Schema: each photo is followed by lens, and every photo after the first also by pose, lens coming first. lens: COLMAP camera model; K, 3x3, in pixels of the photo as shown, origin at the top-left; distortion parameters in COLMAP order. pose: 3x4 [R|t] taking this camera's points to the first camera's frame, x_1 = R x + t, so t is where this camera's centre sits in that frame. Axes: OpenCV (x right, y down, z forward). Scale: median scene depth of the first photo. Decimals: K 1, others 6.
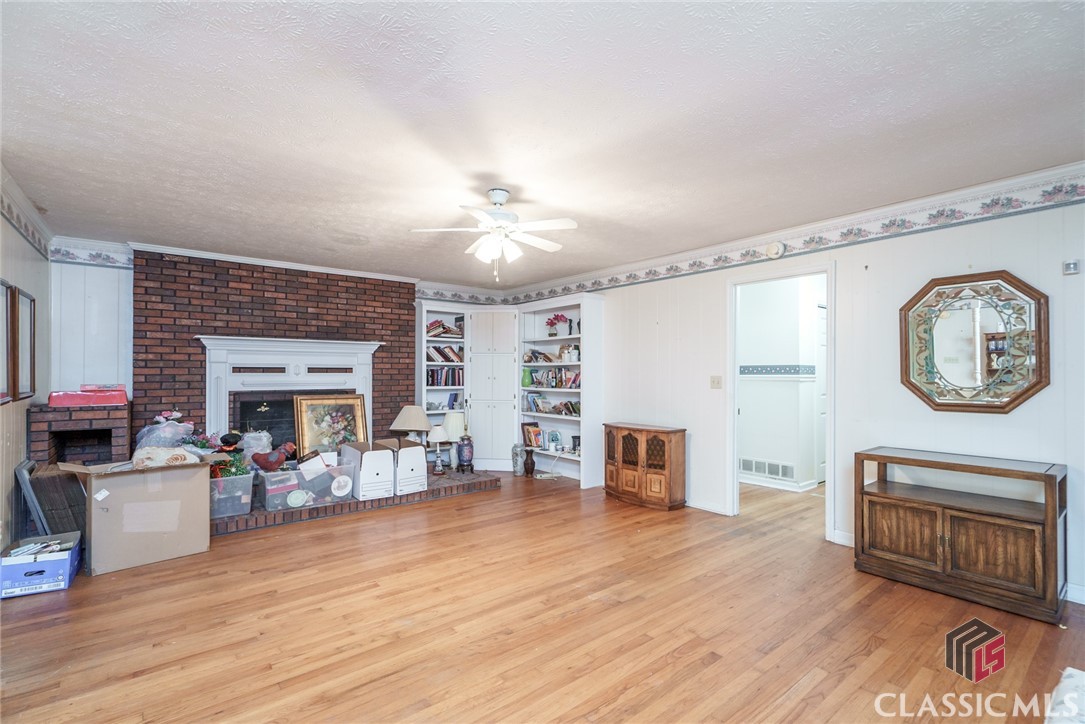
lens RADIAL K [[500.3, 0, 542.9], [0, 500.3, 367.1], [0, 0, 1]] dist [0.000742, -0.001573]
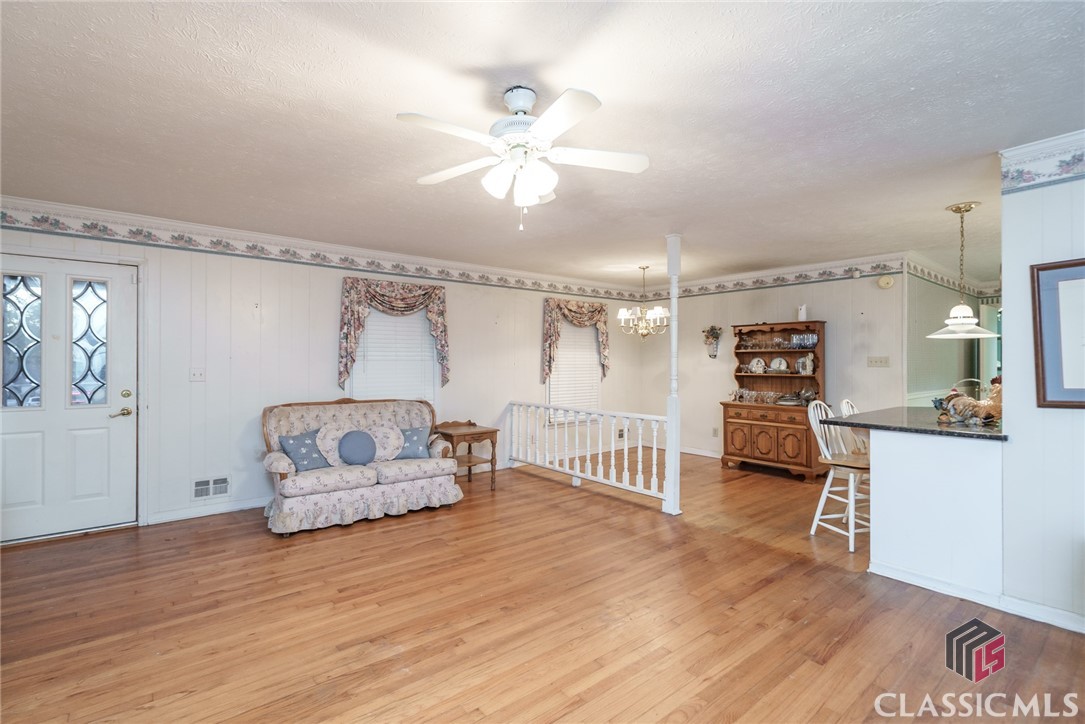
lens RADIAL K [[500.3, 0, 542.7], [0, 500.3, 362.6], [0, 0, 1]] dist [0.000742, -0.001573]
pose [[-0.999996, 0.002379, -0.001568, -0.133968], [0.002394, 0.999953, -0.009343, 0.011122], [0.001546, -0.009347, -0.999955, 1.858595]]
